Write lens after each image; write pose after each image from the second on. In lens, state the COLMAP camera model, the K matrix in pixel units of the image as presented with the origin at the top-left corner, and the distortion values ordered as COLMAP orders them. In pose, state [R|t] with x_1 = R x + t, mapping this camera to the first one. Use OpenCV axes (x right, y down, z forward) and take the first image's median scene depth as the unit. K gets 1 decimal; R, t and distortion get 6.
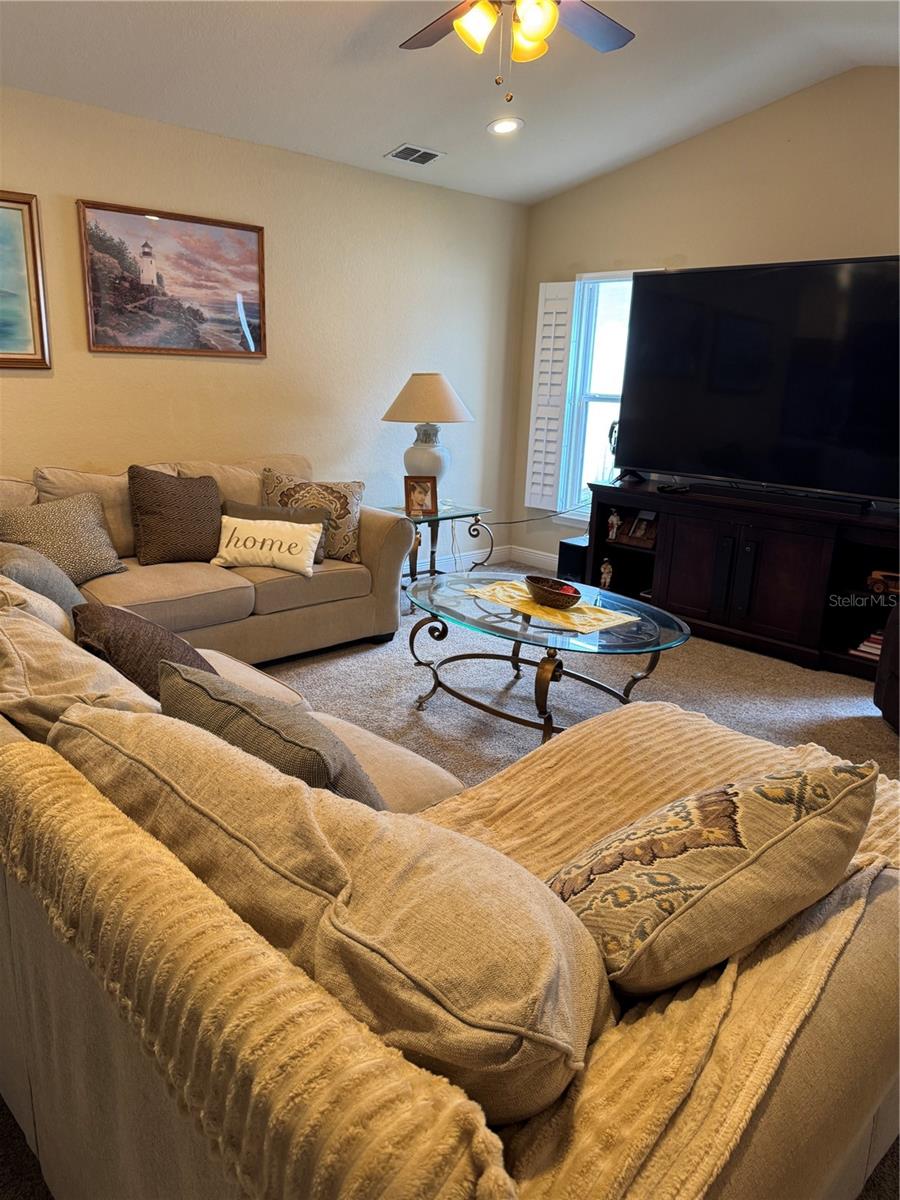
lens RADIAL K [[840.8, 0, 450.0], [0, 840.8, 600.0], [0, 0, 1]] dist [0.030561, -0.006331]
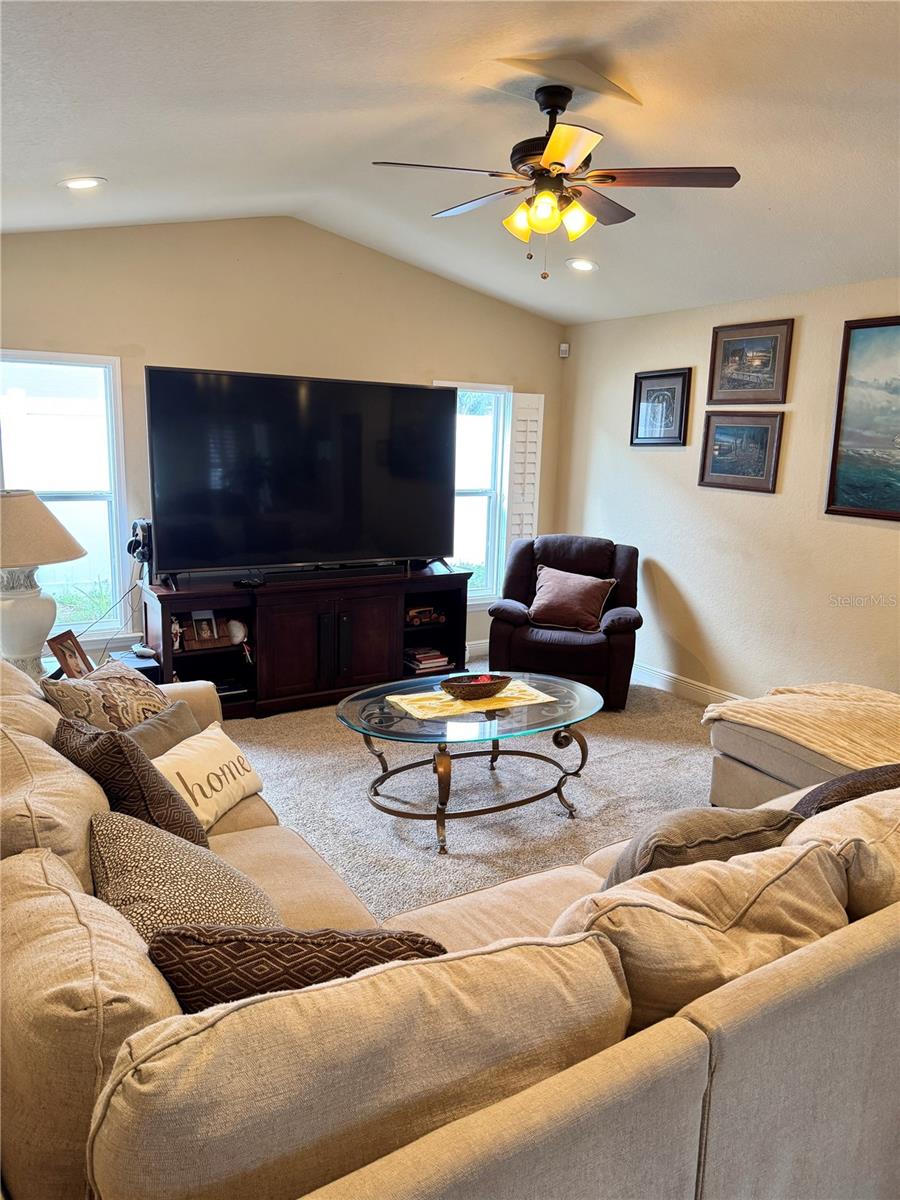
lens RADIAL K [[840.8, 0, 450.0], [0, 840.8, 600.0], [0, 0, 1]] dist [0.030561, -0.006331]
pose [[0.209669, -0.219866, 0.952732, -0.780213], [0.251763, 0.953675, 0.164678, -0.260647], [-0.944804, 0.205335, 0.255310, 0.638659]]
